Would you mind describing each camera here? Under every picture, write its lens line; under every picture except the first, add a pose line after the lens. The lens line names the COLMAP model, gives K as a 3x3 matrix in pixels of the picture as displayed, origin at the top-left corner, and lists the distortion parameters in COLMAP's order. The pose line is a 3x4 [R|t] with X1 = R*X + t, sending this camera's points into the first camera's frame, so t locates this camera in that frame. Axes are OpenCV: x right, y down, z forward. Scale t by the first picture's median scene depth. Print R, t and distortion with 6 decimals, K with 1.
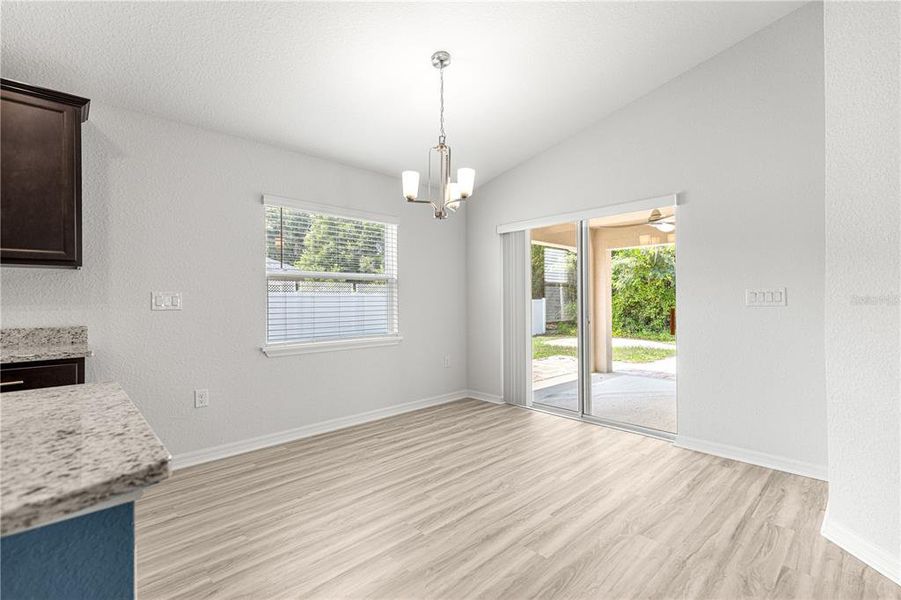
lens RADIAL K [[402.5, 0, 455.5], [0, 402.5, 299.5], [0, 0, 1]] dist [0.000301, 0.000232]
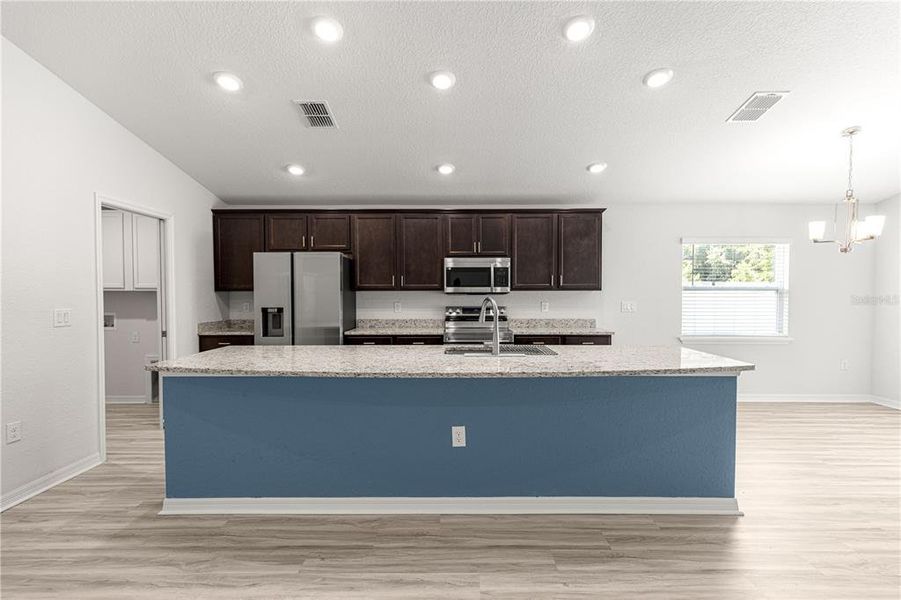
lens RADIAL K [[406.6, 0, 451.9], [0, 406.6, 303.2], [0, 0, 1]] dist [0.008021, 0.000205]
pose [[0.715468, 0.026142, -0.698156, -0.016819], [-0.006002, 0.999493, 0.031274, -0.062654], [0.698620, -0.018185, 0.715262, -0.818387]]
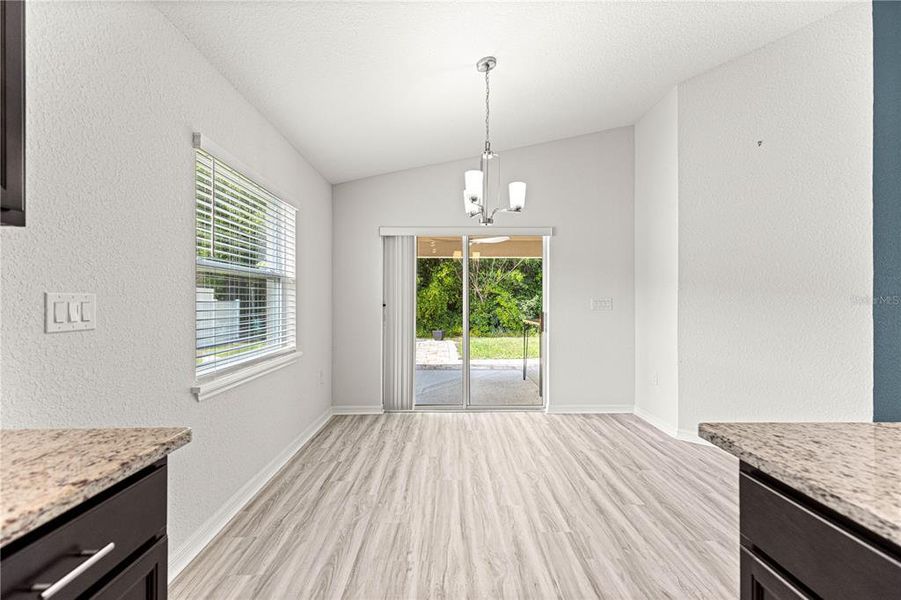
lens RADIAL K [[402.5, 0, 455.5], [0, 402.5, 299.5], [0, 0, 1]] dist [0.000301, 0.000232]
pose [[0.684283, 0.008207, 0.729171, -0.731580], [-0.005849, 0.999966, -0.005766, -0.009954], [-0.729193, -0.000319, 0.684308, 0.345652]]
